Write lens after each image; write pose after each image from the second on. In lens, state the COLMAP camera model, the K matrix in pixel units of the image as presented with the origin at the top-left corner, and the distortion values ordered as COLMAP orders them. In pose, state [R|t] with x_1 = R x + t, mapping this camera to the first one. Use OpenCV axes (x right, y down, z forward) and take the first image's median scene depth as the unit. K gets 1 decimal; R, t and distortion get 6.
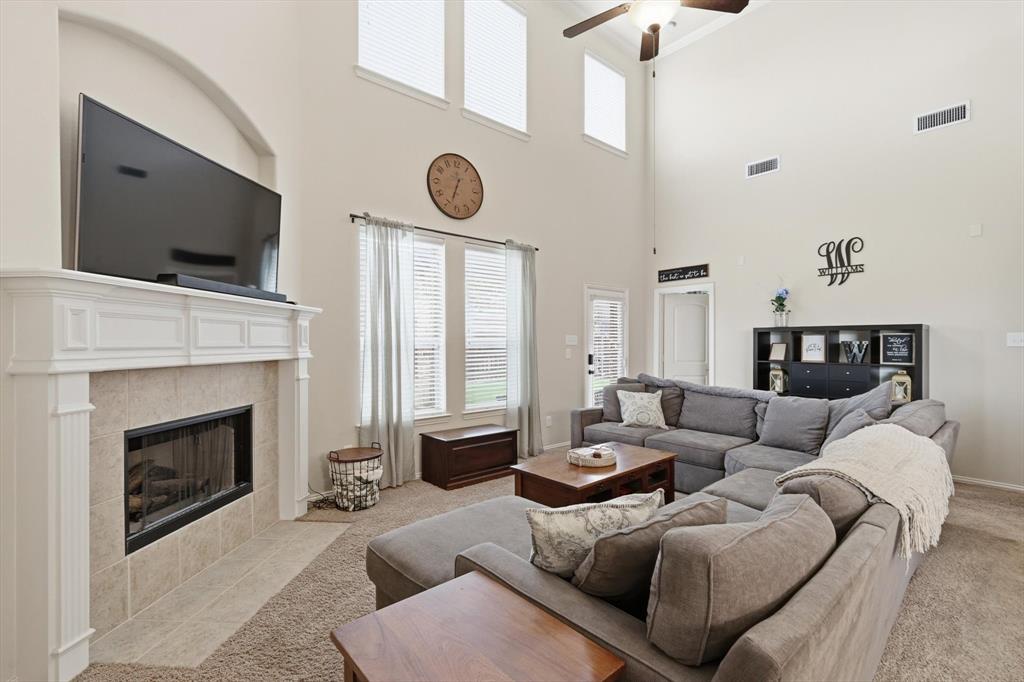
lens RADIAL K [[452.5, 0, 510.7], [0, 452.5, 343.9], [0, 0, 1]] dist [0.001573, 0.000041]
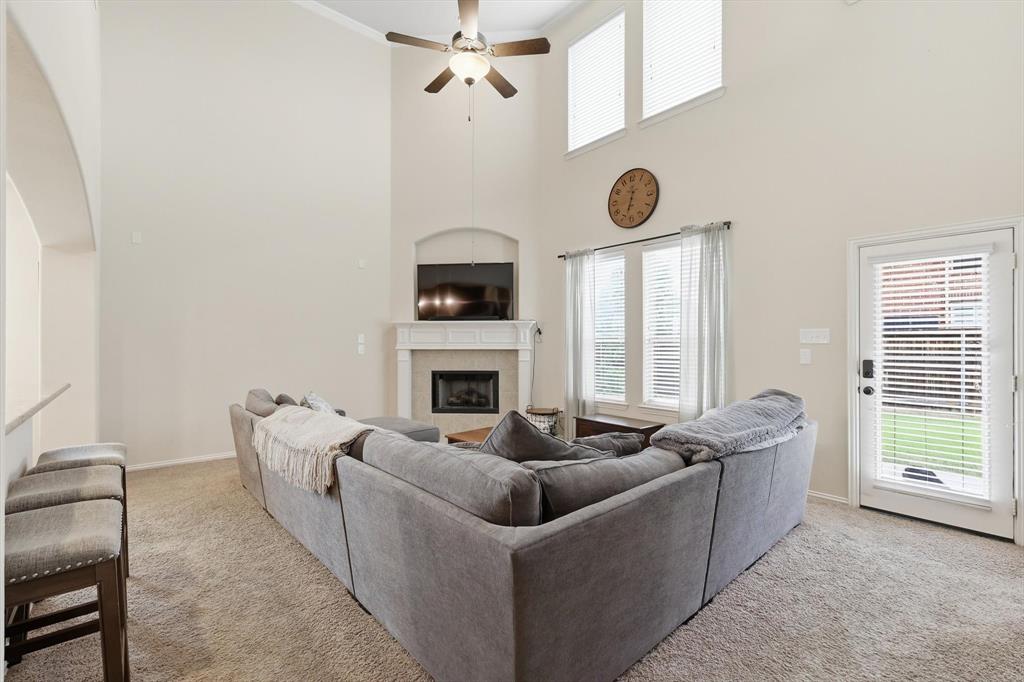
lens RADIAL K [[452.5, 0, 506.9], [0, 452.5, 338.4], [0, 0, 1]] dist [0.001573, 0.000041]
pose [[-0.001913, -0.004808, -0.999987, 0.956516], [-0.000932, 0.999988, -0.004806, -0.001714], [0.999998, 0.000923, -0.001917, 0.679450]]
